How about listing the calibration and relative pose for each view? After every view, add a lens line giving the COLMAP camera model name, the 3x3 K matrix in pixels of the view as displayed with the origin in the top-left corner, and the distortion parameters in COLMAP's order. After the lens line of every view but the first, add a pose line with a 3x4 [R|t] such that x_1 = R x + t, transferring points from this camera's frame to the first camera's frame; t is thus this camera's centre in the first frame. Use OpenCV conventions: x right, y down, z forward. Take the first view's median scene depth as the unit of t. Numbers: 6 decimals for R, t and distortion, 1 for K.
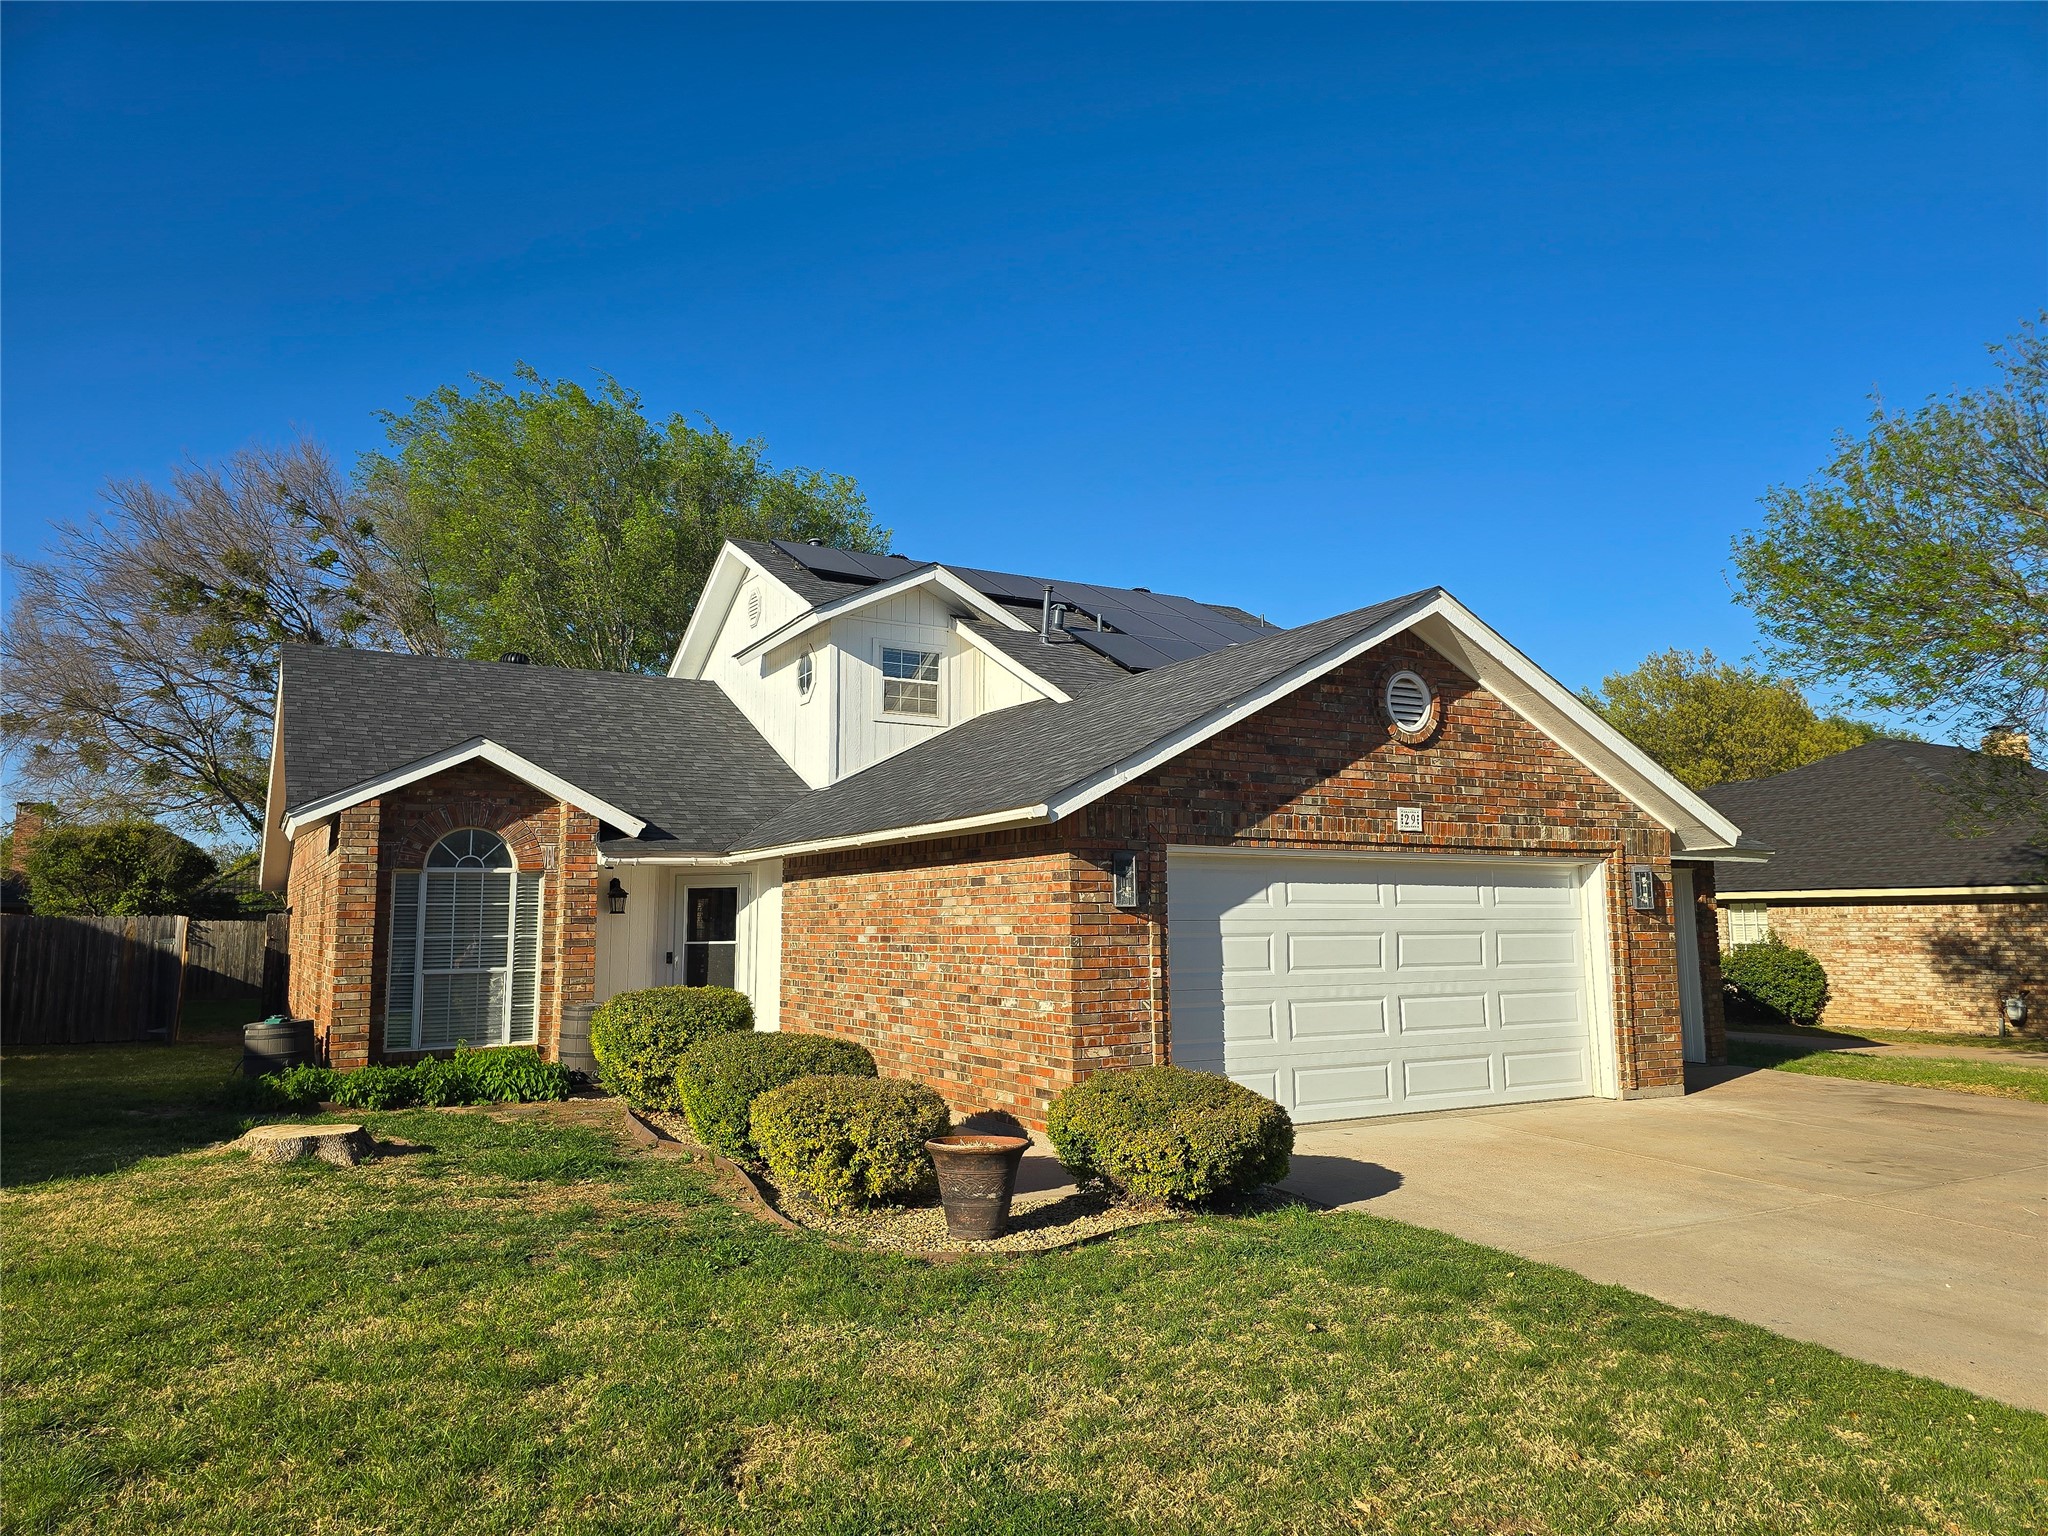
lens RADIAL K [[1366.4, 0, 1030.4], [0, 1366.4, 711.6], [0, 0, 1]] dist [0.052339, -0.030344]
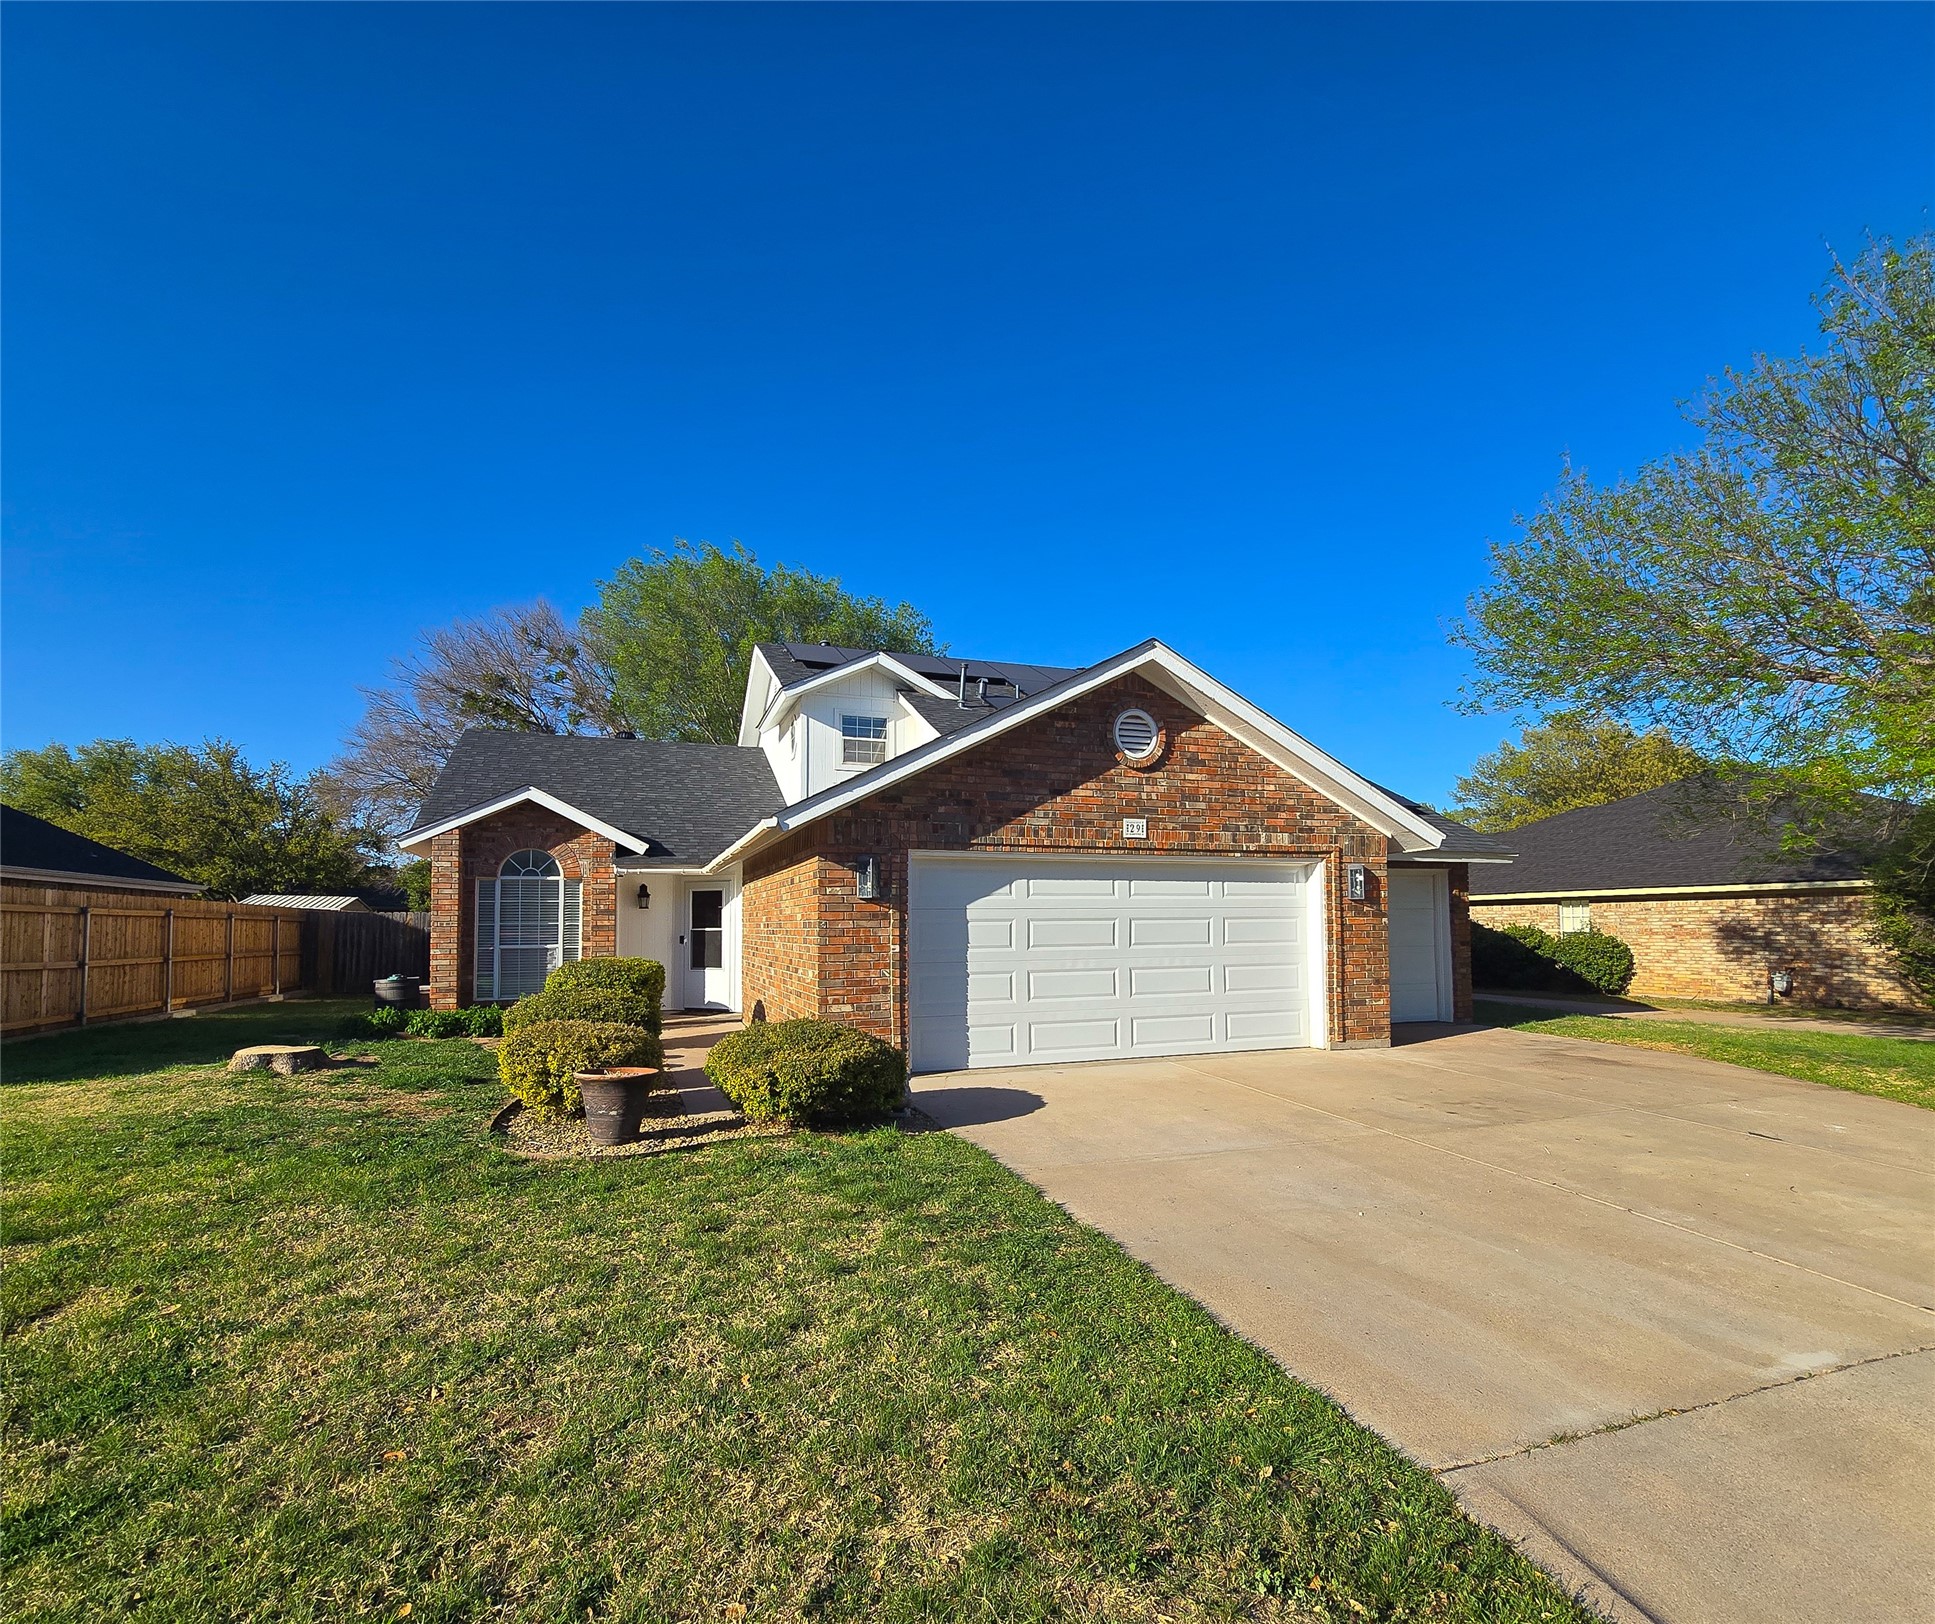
lens RADIAL K [[958.5, 0, 976.5], [0, 958.5, 842.0], [0, 0, 1]] dist [-0.011802, 0.003255]
pose [[0.985796, -0.014966, -0.167279, 0.269626], [0.026349, 0.997469, 0.066038, 0.028512], [0.165867, -0.069507, 0.983695, 0.113900]]
